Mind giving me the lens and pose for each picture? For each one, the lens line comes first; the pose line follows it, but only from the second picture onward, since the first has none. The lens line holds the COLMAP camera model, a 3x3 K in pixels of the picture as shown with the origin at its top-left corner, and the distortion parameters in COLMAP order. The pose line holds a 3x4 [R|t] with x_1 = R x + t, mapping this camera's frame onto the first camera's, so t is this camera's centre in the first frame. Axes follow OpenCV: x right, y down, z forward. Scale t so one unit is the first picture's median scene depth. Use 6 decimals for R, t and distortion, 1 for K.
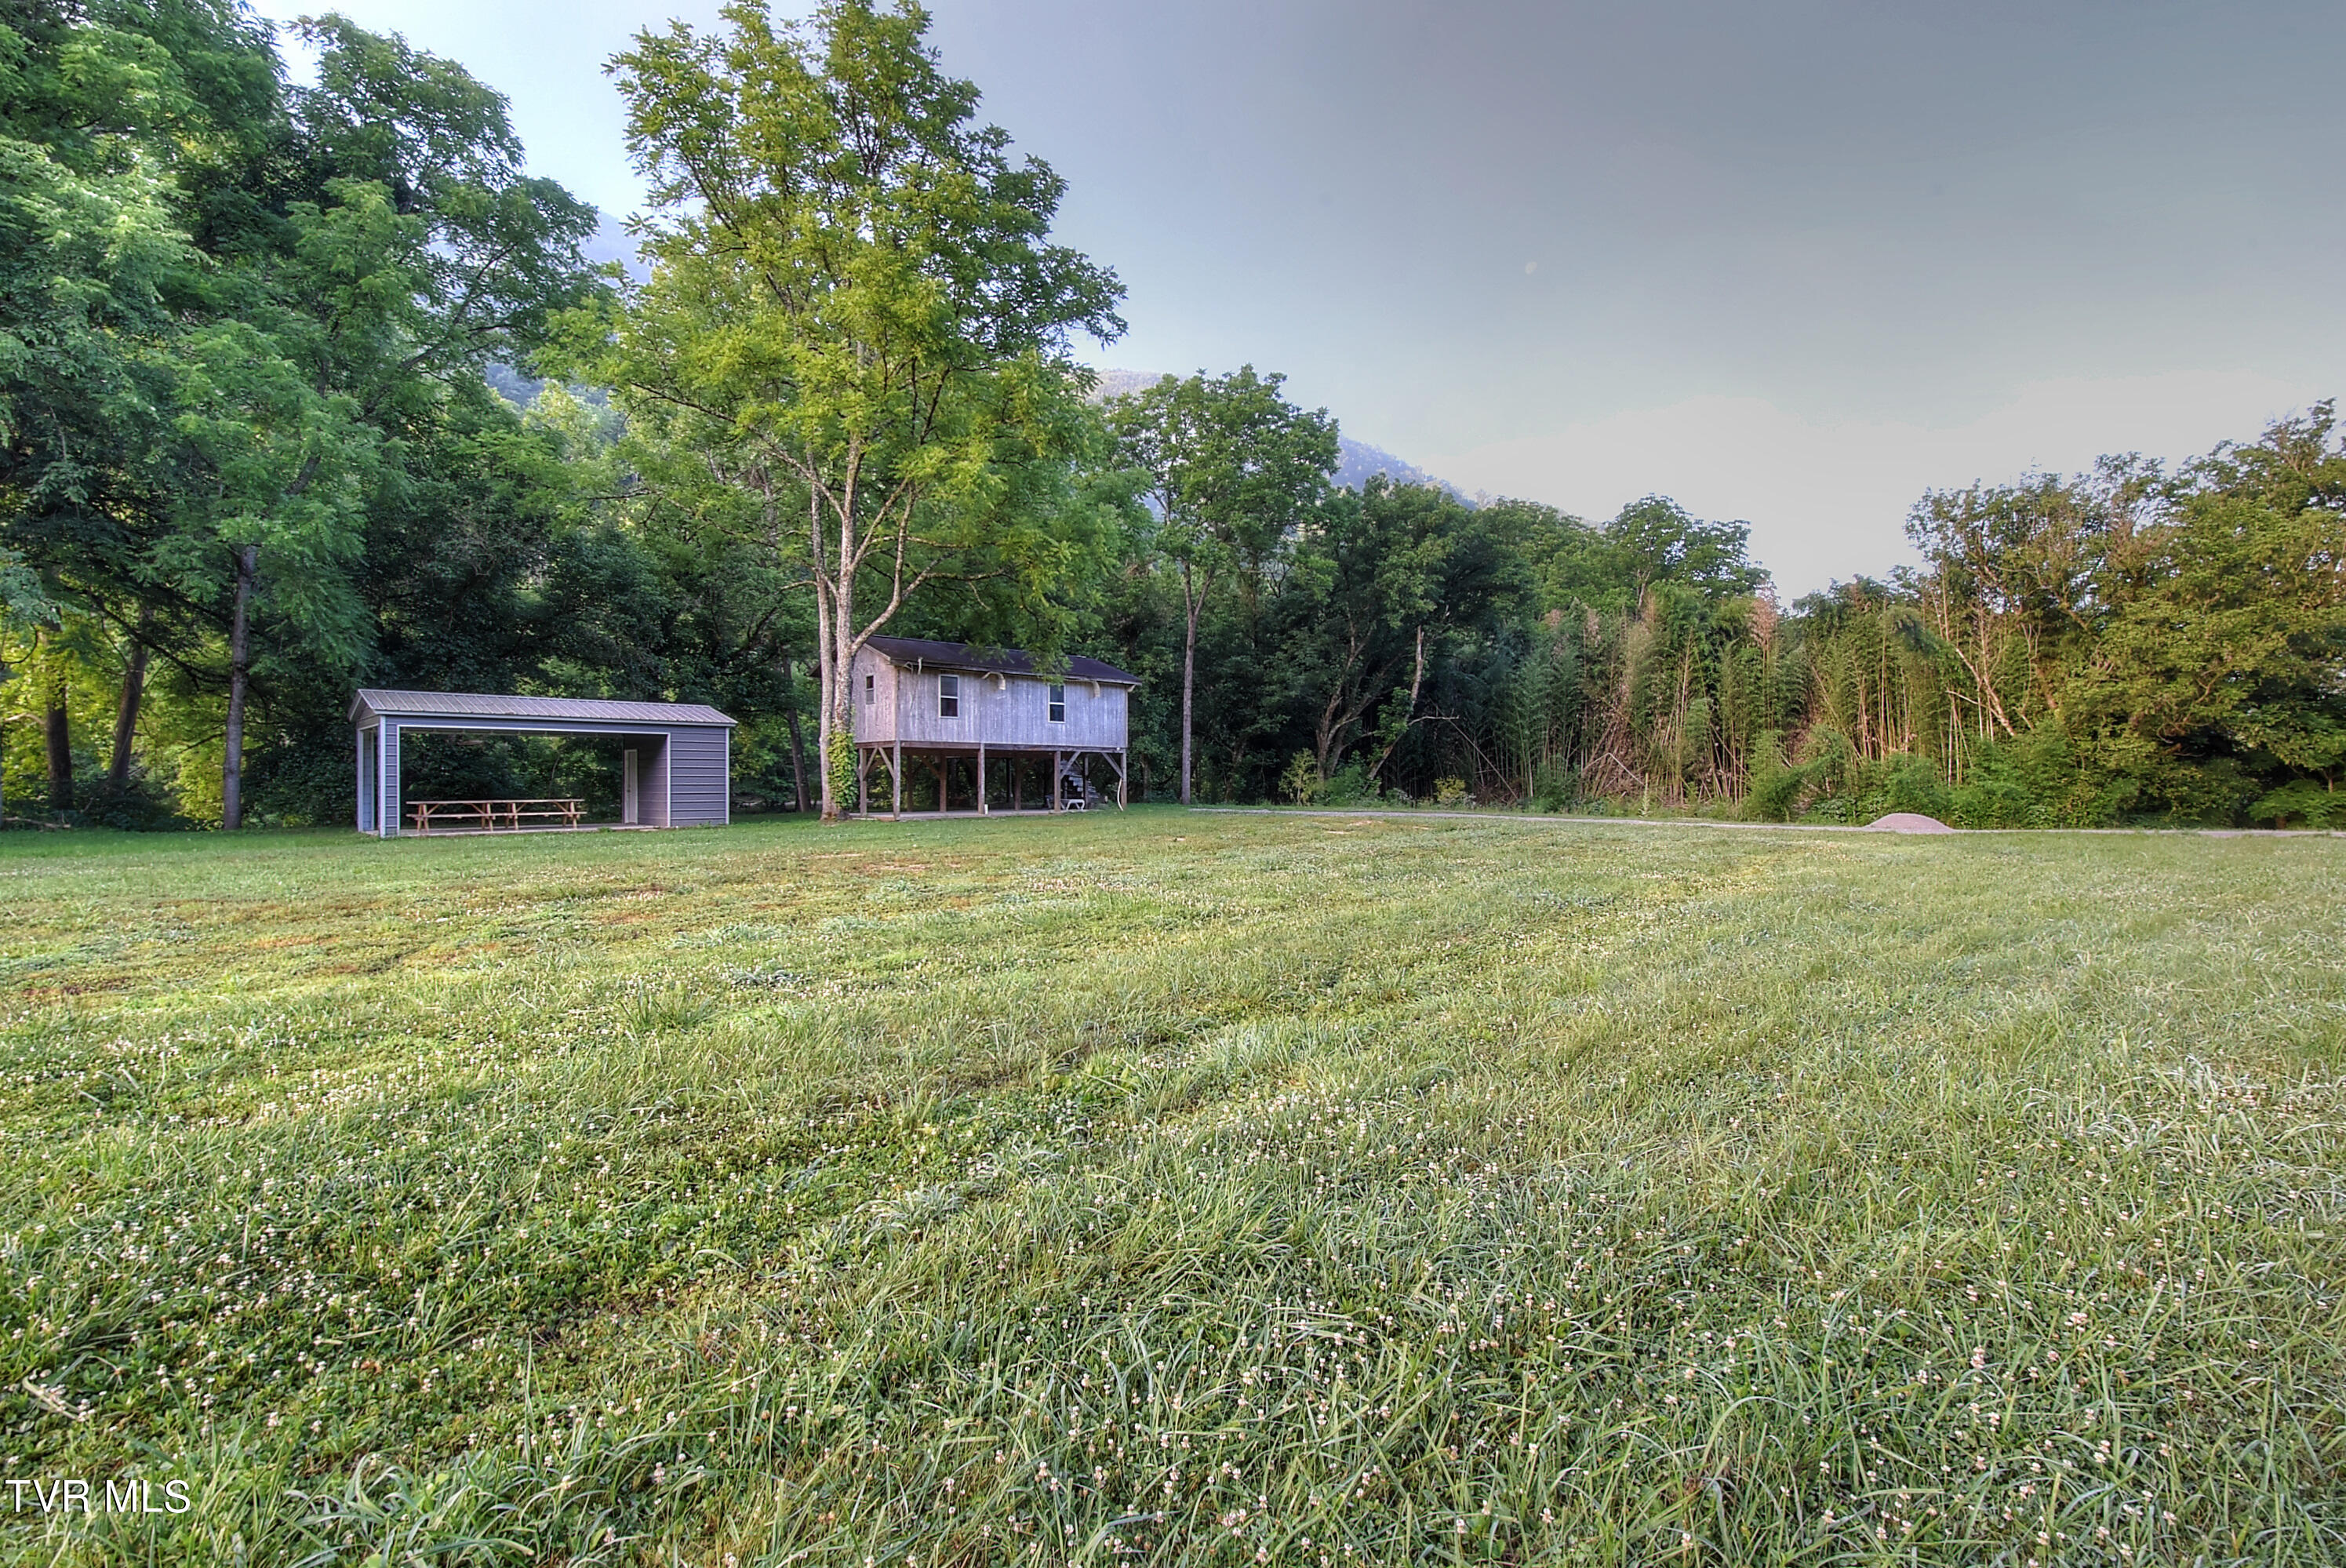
lens RADIAL K [[1039.9, 0, 1174.4], [0, 1039.9, 785.3], [0, 0, 1]] dist [-0.000477, -0.000140]
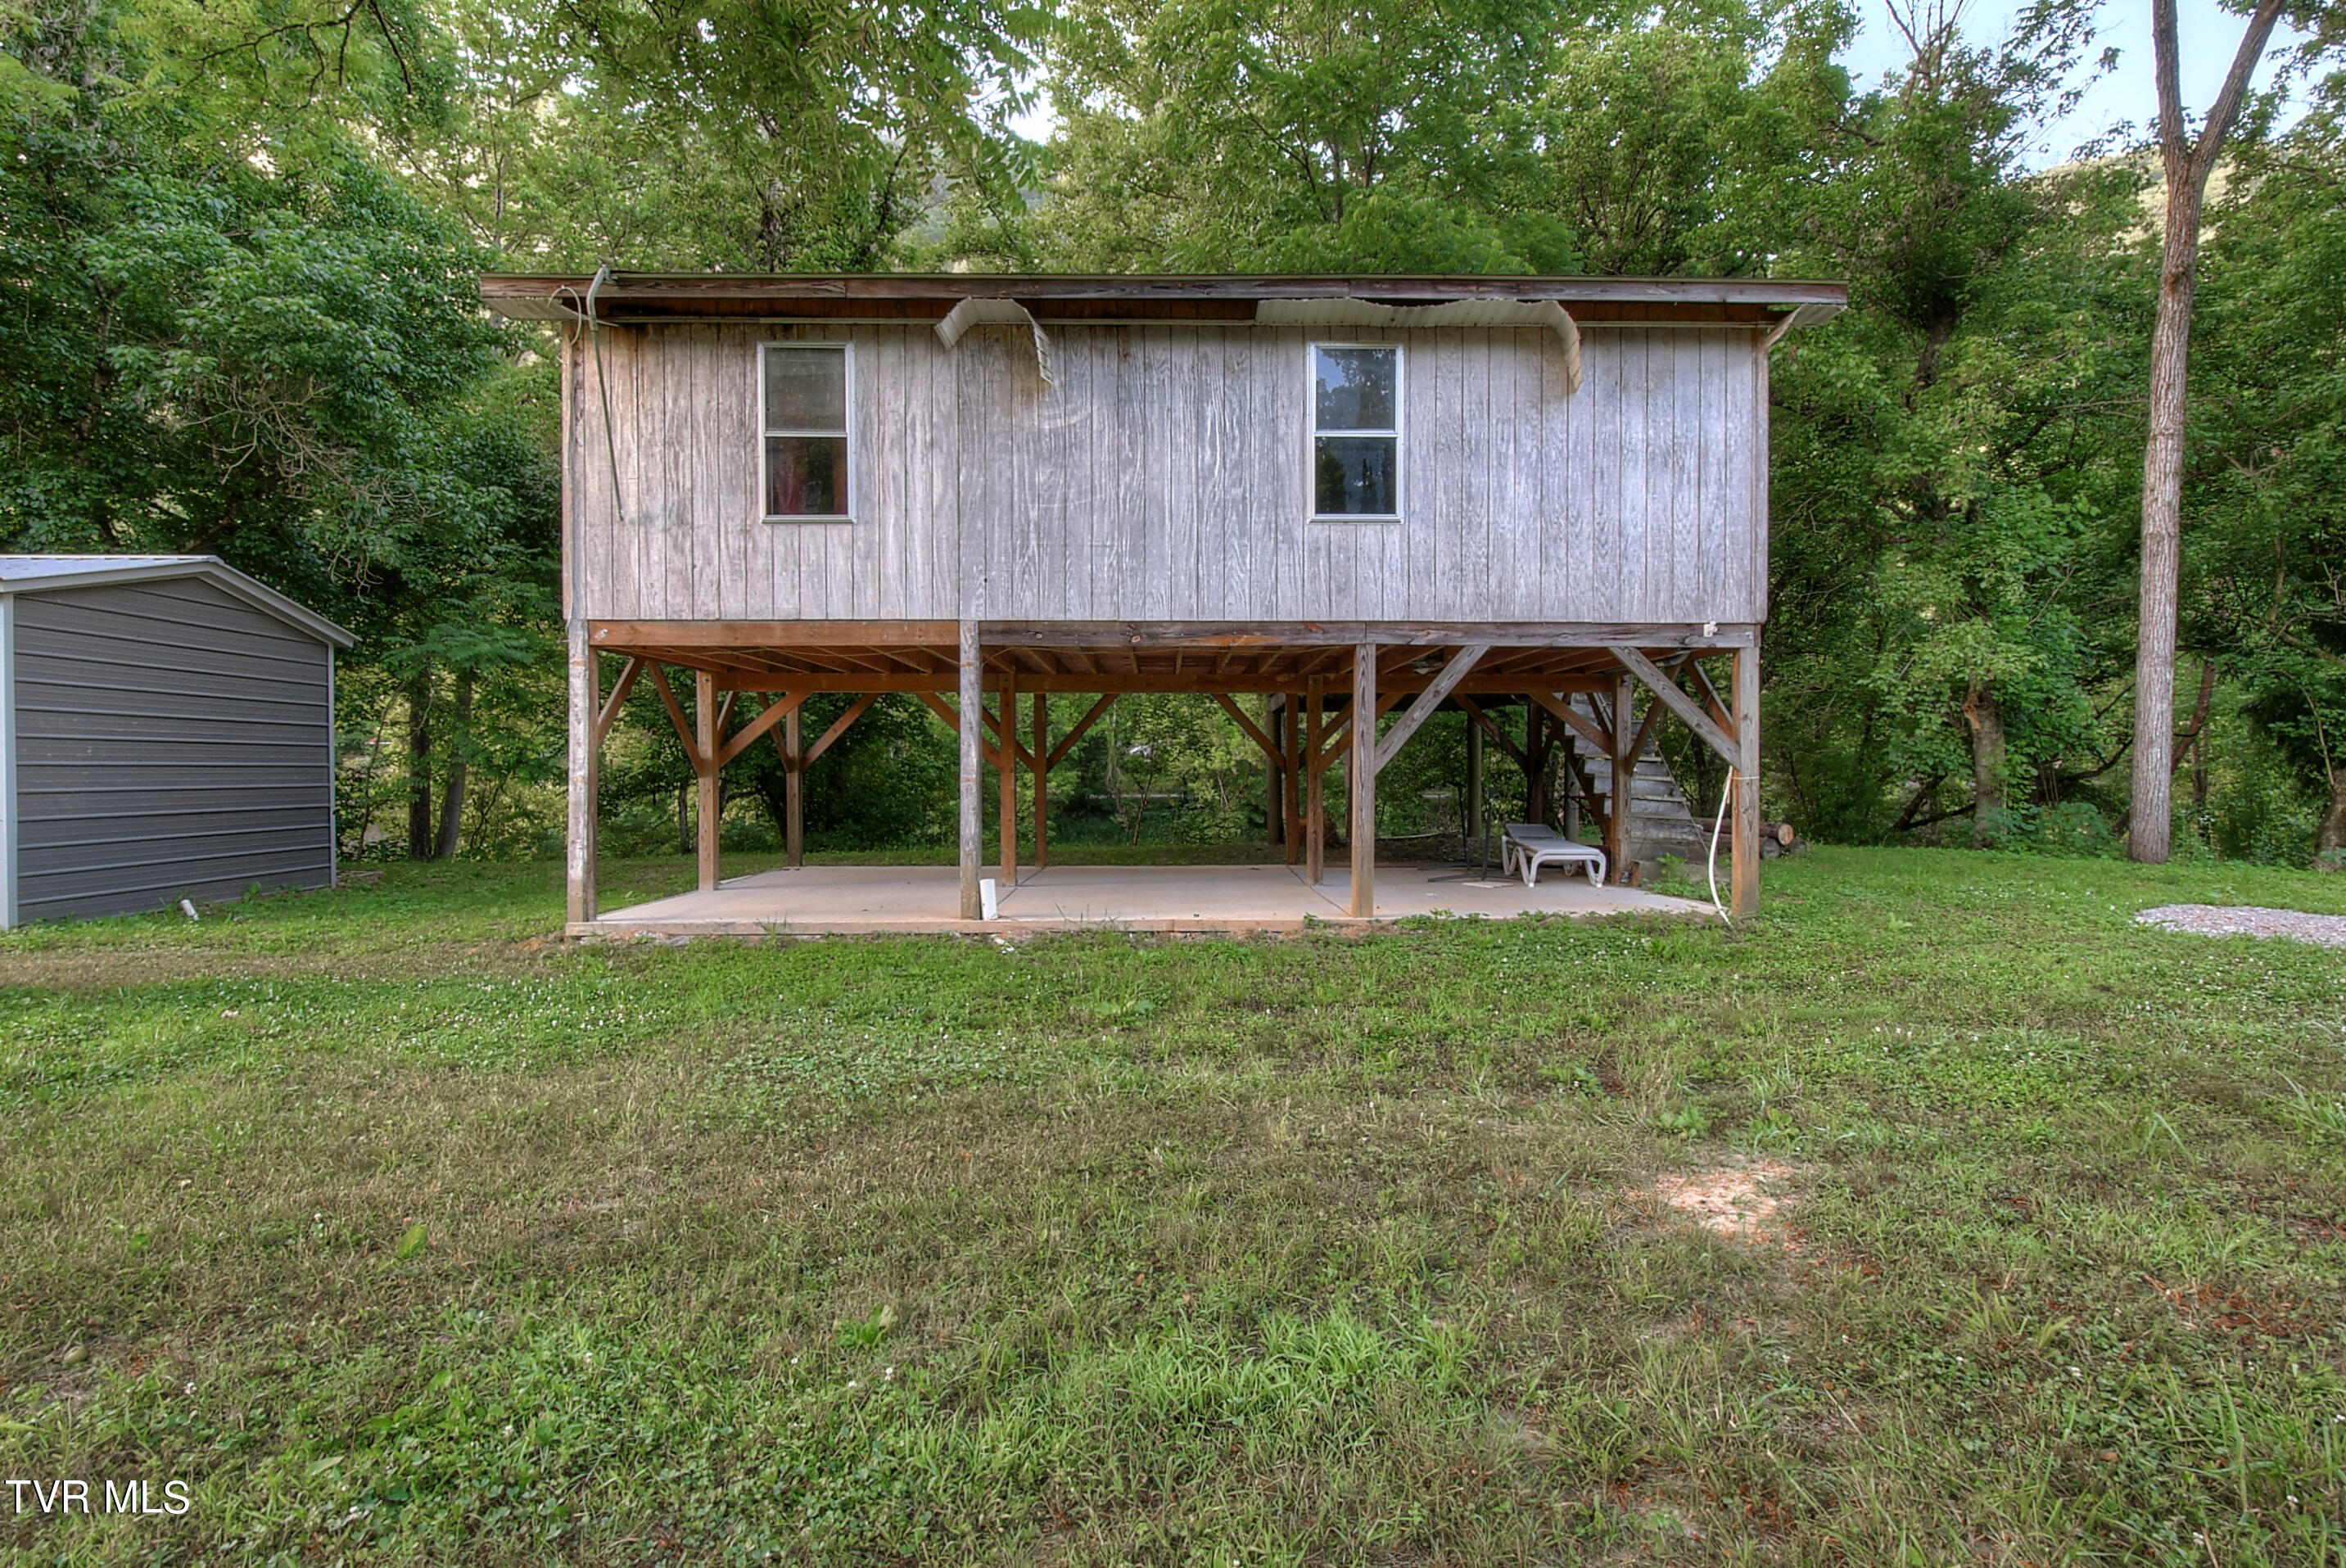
lens RADIAL K [[1039.8, 0, 1178.4], [0, 1039.8, 790.5], [0, 0, 1]] dist [-0.000477, -0.000140]
pose [[0.732211, 0.018581, -0.680824, 0.013084], [-0.002934, 0.999705, 0.024128, -0.007121], [0.681071, -0.015669, 0.732049, 0.816077]]
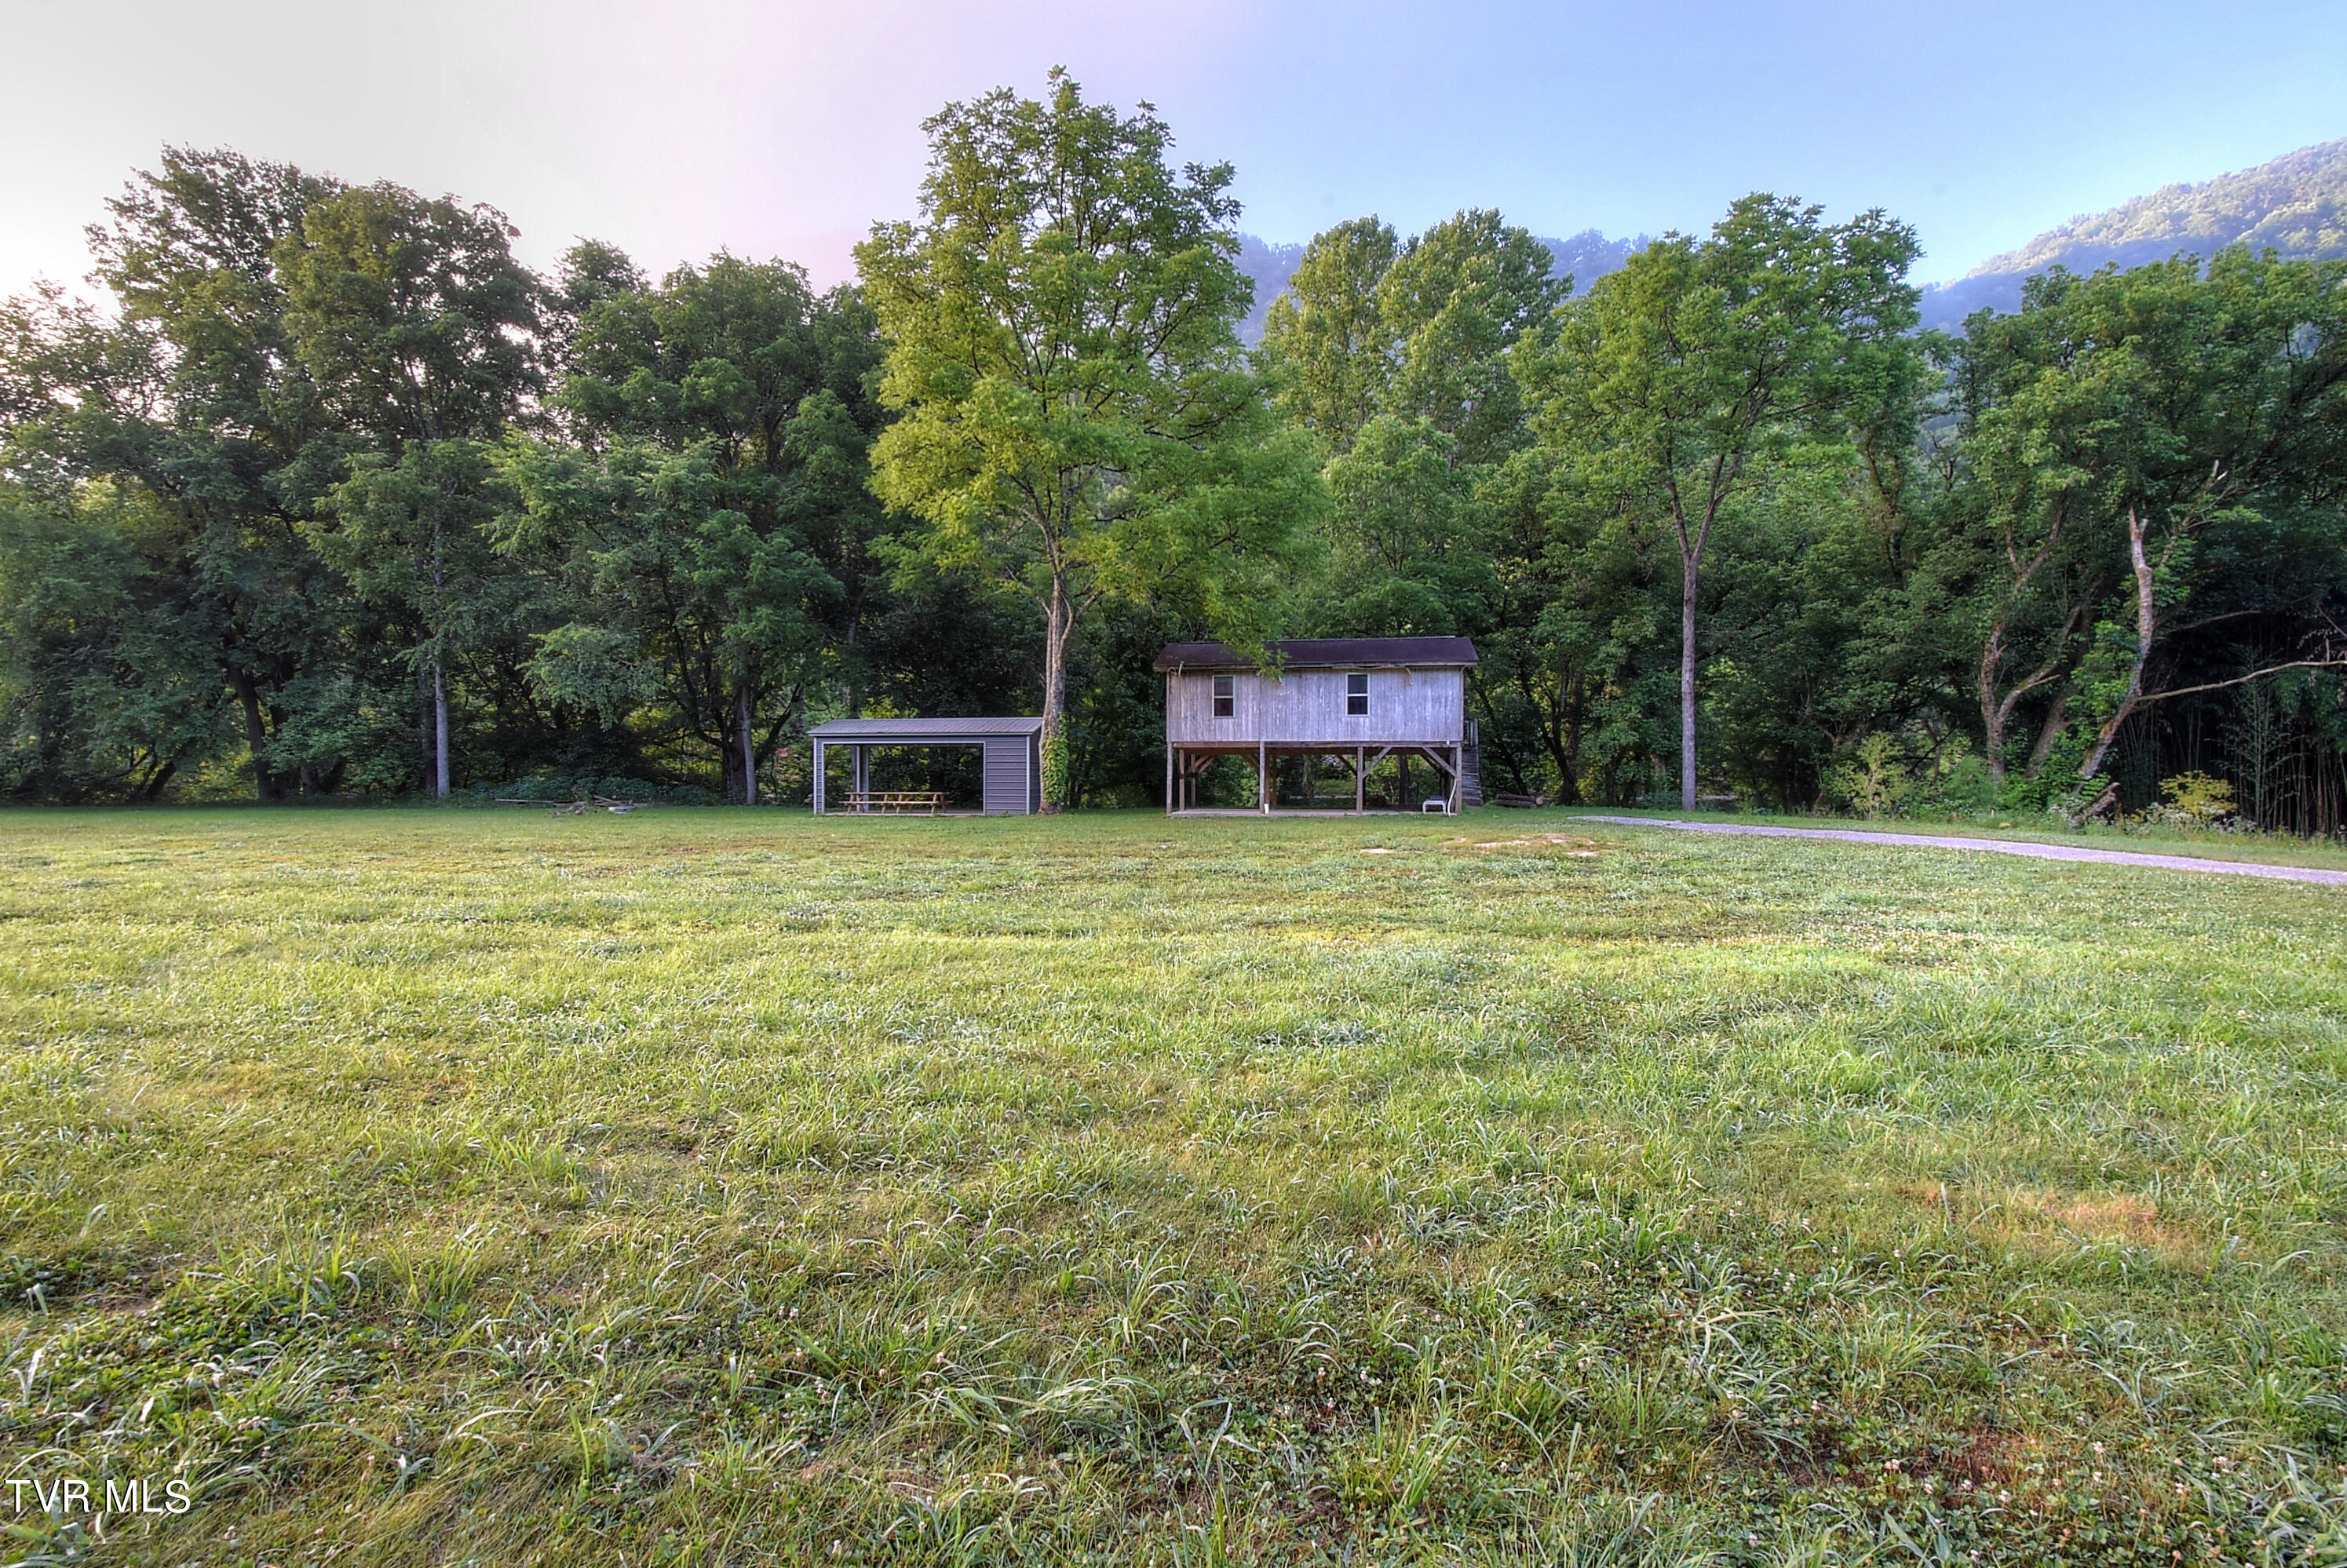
lens RADIAL K [[1040.2, 0, 1174.1], [0, 1040.2, 781.5], [0, 0, 1]] dist [-0.000477, -0.000140]
pose [[0.585814, 0.006676, -0.810418, 0.535786], [-0.006298, 0.999973, 0.003685, -0.005401], [0.810421, 0.002945, 0.585841, 0.340227]]
